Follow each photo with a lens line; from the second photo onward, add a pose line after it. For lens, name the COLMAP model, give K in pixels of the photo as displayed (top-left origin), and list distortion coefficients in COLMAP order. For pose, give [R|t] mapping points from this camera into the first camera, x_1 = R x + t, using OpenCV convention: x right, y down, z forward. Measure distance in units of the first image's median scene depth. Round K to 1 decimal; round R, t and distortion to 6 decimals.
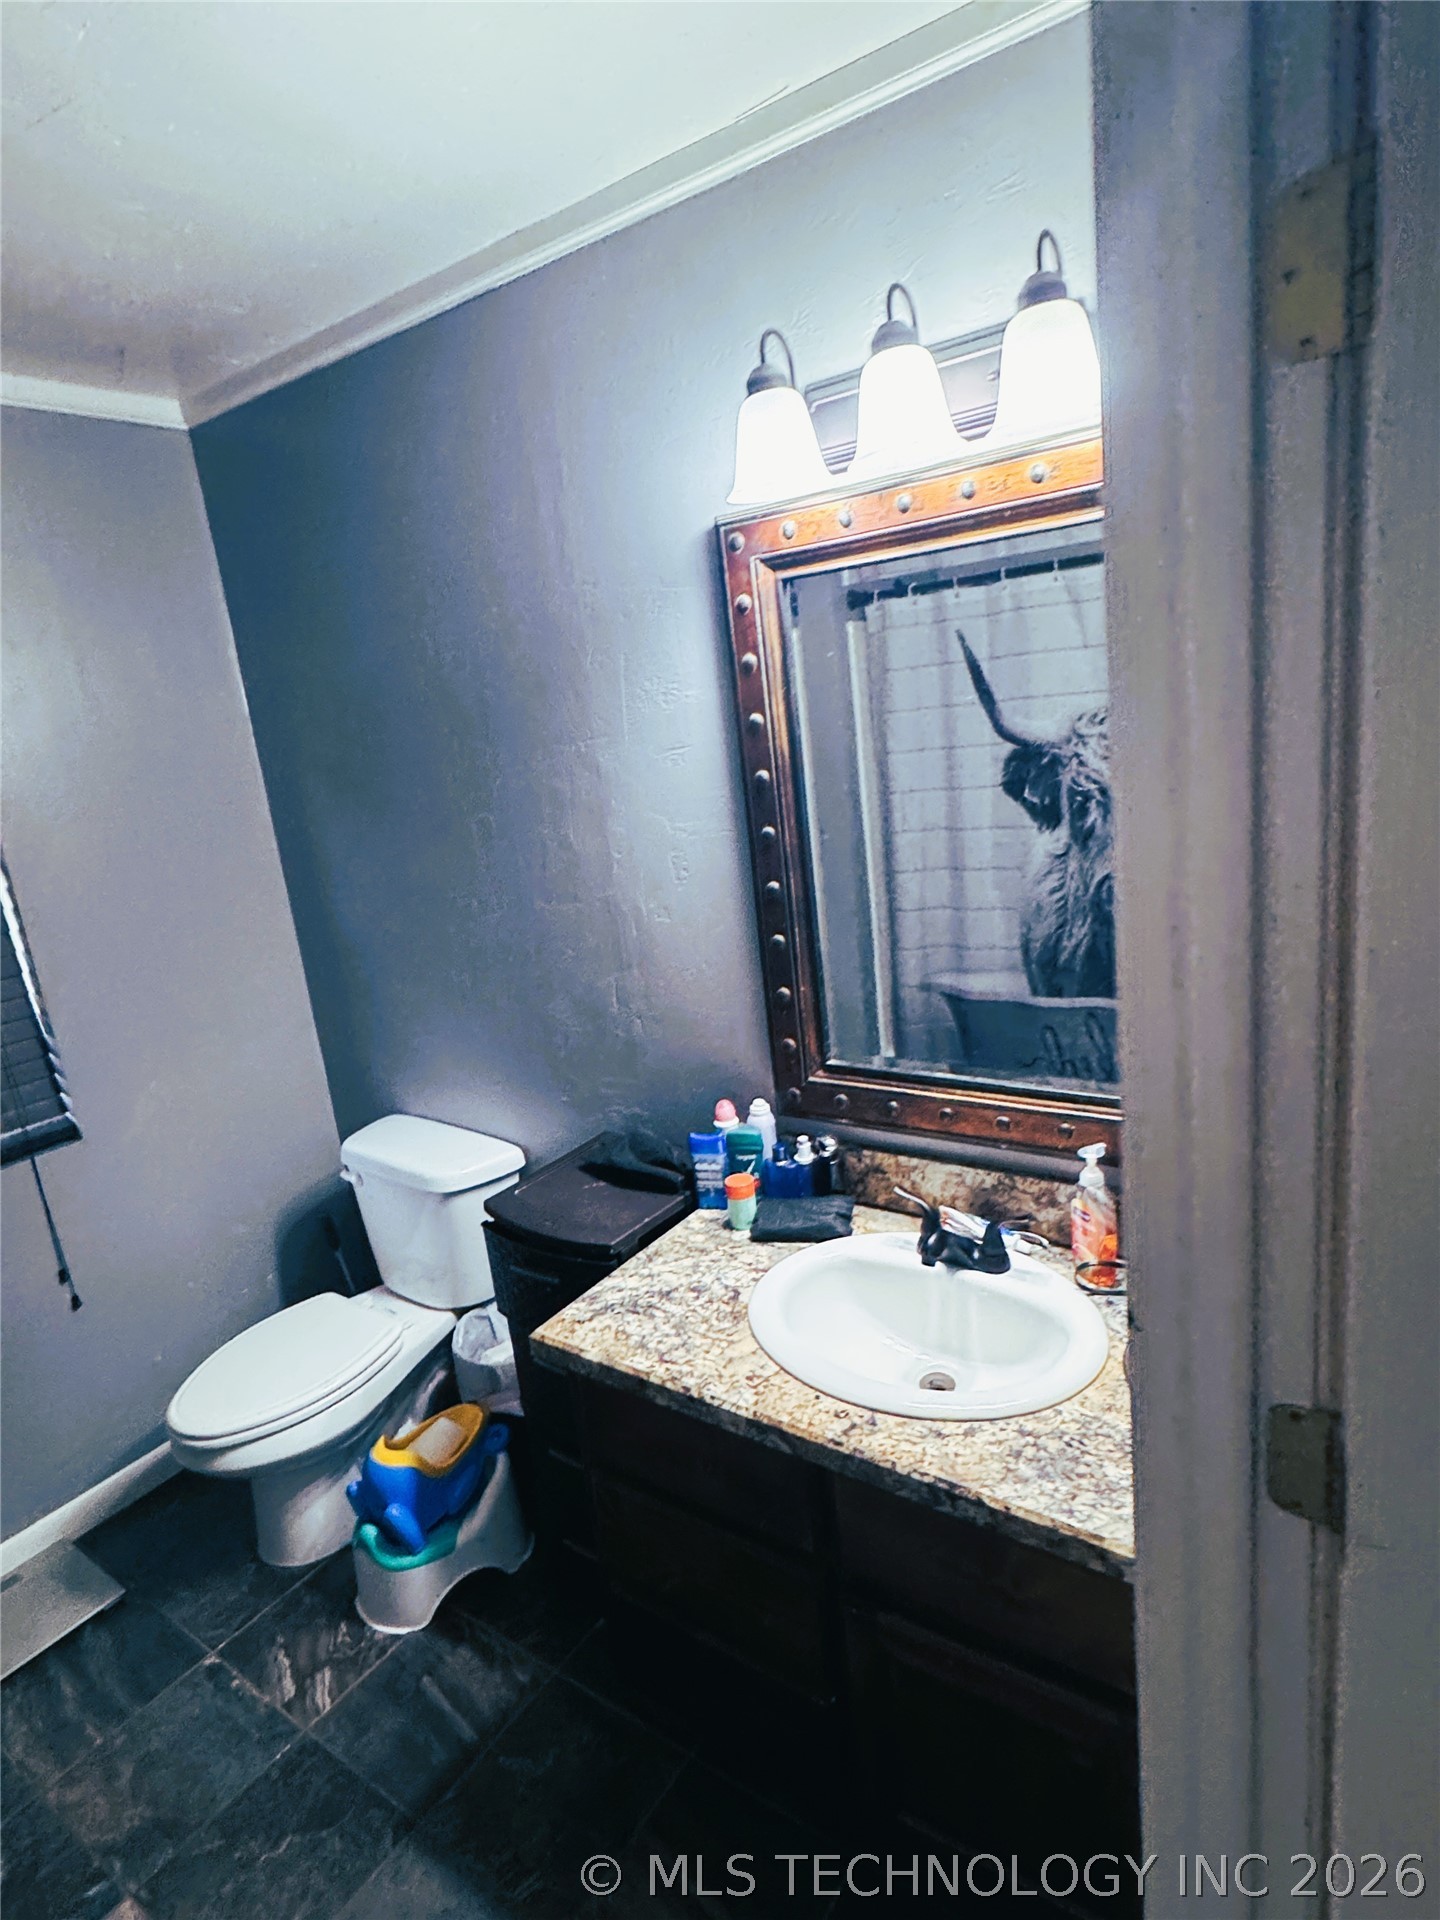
lens RADIAL K [[1060.1, 0, 726.7], [0, 1060.1, 951.6], [0, 0, 1]] dist [-0.006313, 0.001419]
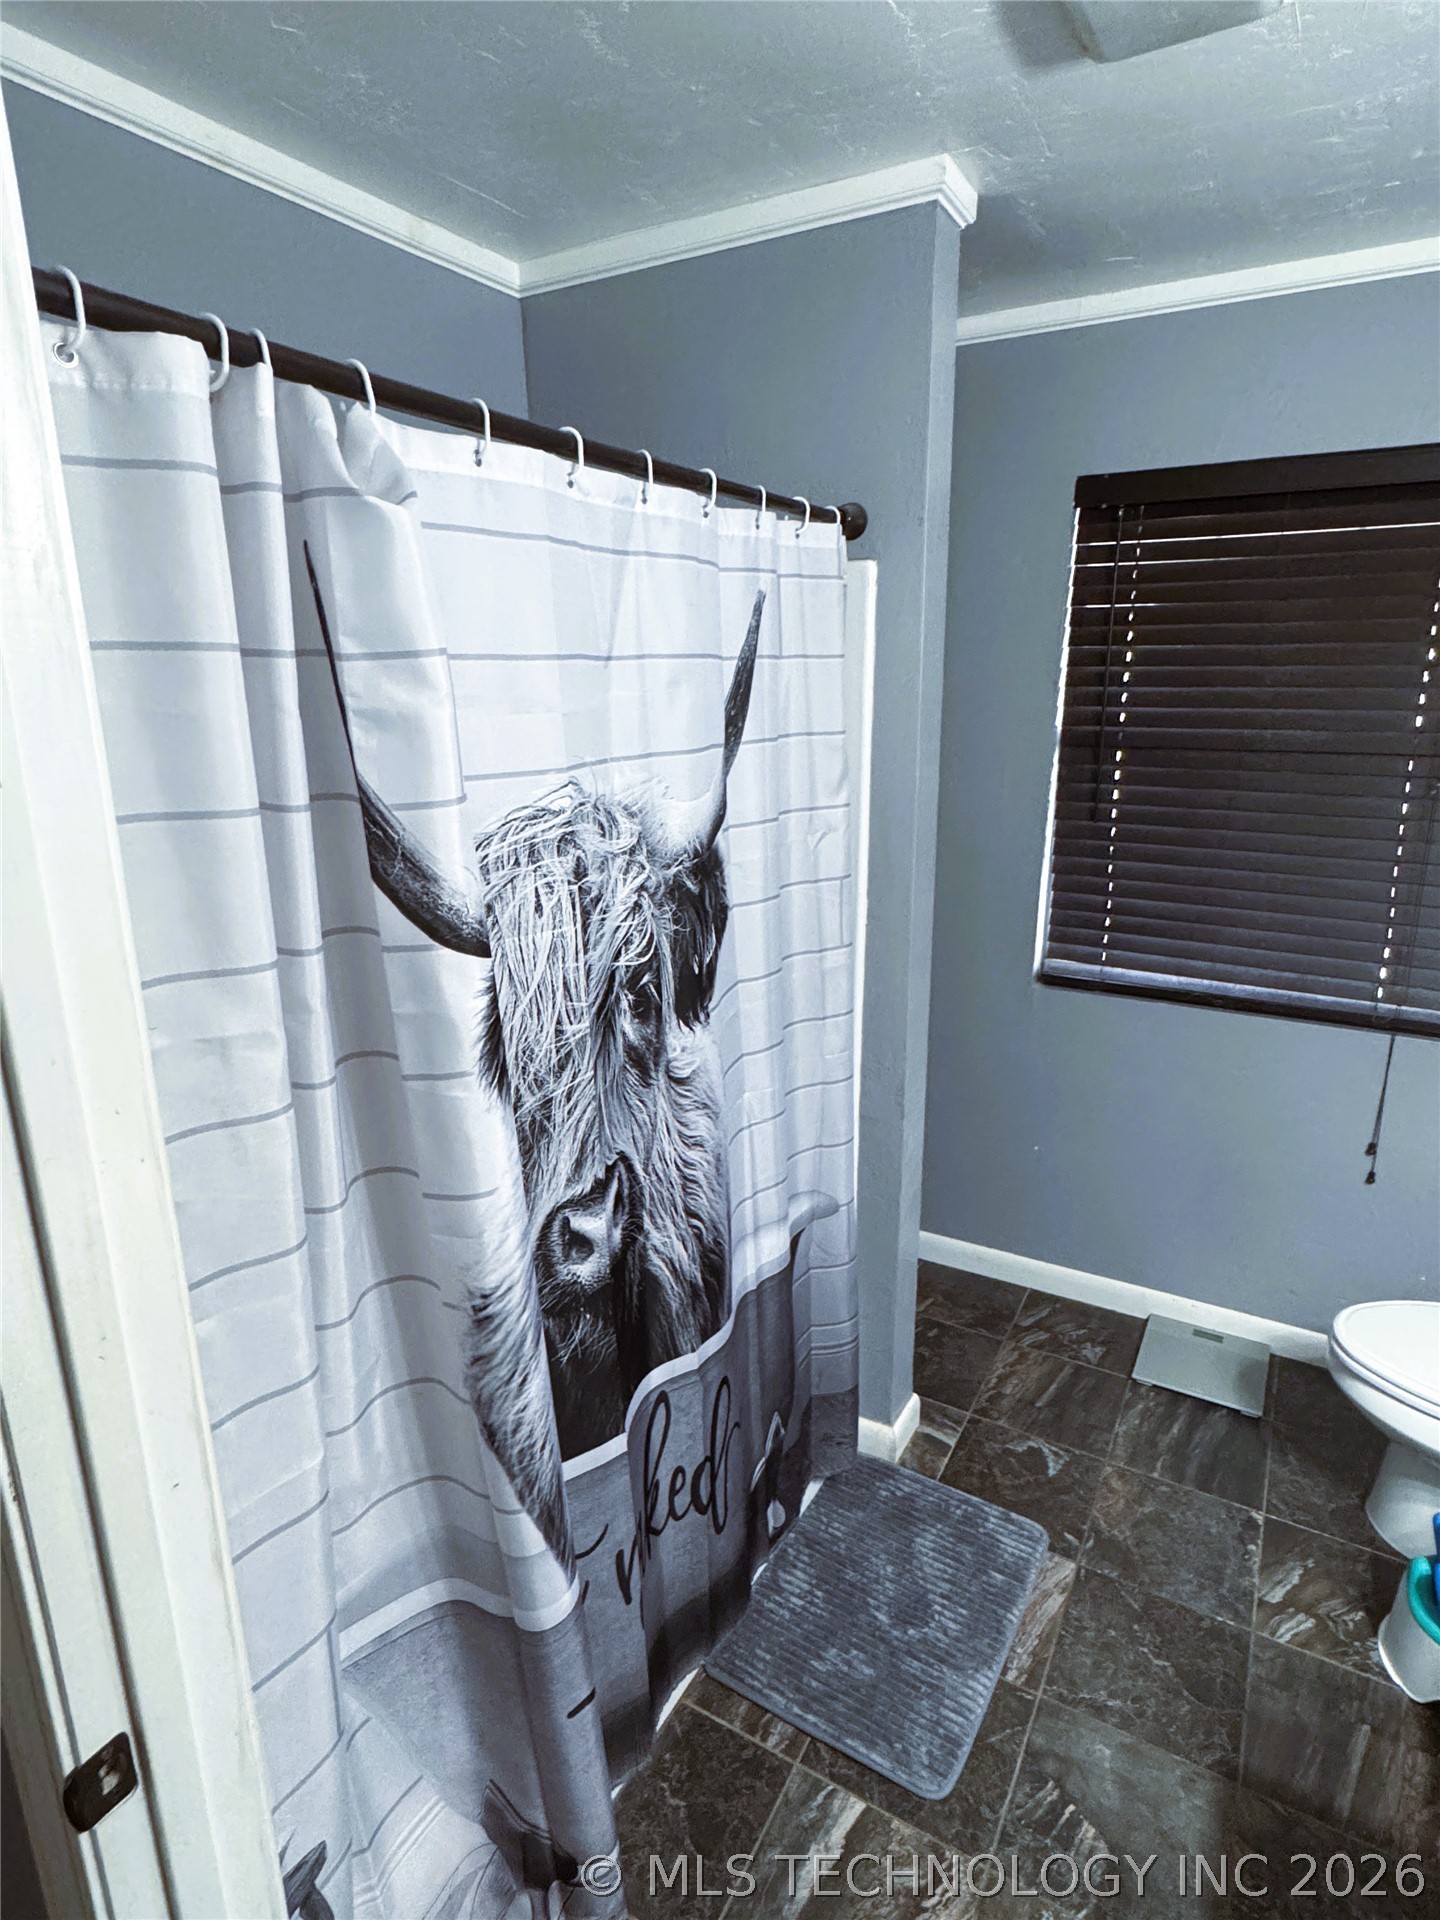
lens RADIAL K [[1060.1, 0, 728.7], [0, 1060.1, 954.4], [0, 0, 1]] dist [-0.006313, 0.001419]
pose [[0.085694, 0.359900, -0.929047, 0.259462], [-0.226593, 0.915081, 0.333590, -0.087796], [0.970213, 0.181929, 0.159967, 0.206975]]
